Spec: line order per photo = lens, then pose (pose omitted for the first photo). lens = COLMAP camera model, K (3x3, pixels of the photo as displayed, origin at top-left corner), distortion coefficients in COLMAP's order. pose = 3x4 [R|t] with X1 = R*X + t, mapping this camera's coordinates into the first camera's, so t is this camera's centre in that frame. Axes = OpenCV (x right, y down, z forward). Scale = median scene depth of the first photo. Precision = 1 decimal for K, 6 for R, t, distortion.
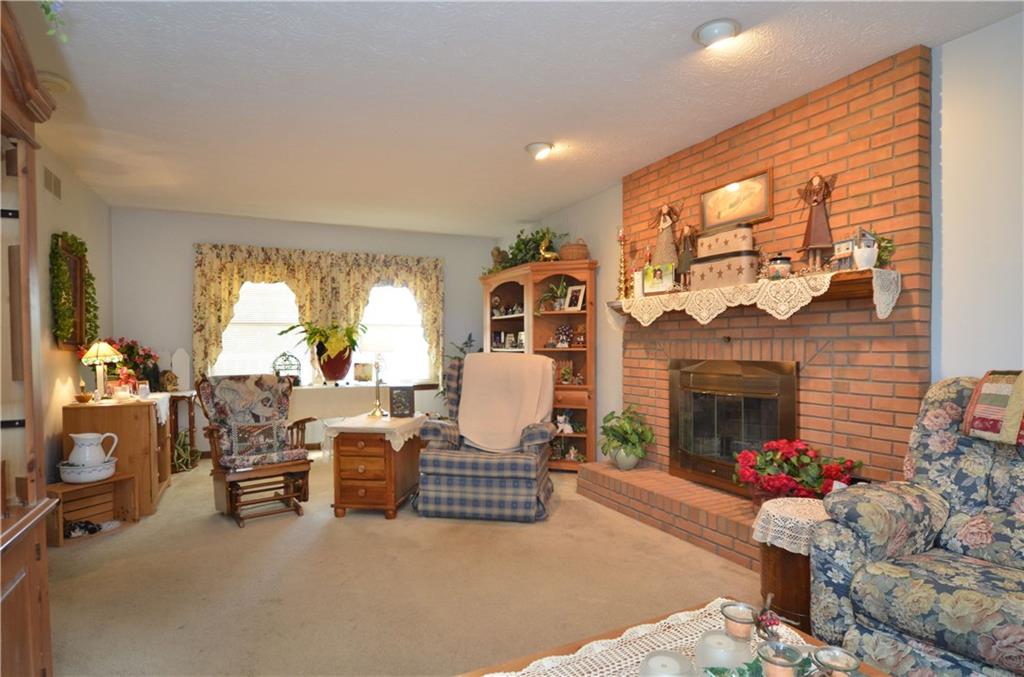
lens RADIAL K [[551.2, 0, 513.1], [0, 551.2, 351.2], [0, 0, 1]] dist [-0.006070, -0.000370]
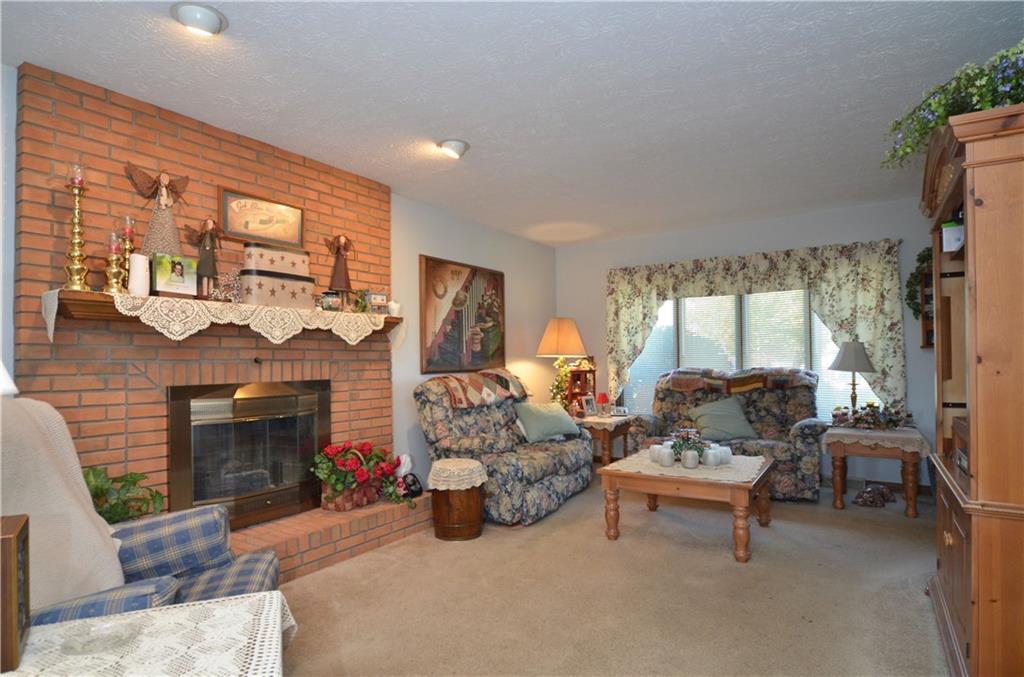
lens RADIAL K [[551.2, 0, 513.1], [0, 551.2, 351.2], [0, 0, 1]] dist [-0.006070, -0.000370]
pose [[-0.500865, 0.031914, 0.864937, -0.672068], [0.026110, 0.999422, -0.021756, -0.005475], [-0.865132, 0.011686, -0.501409, 1.139937]]
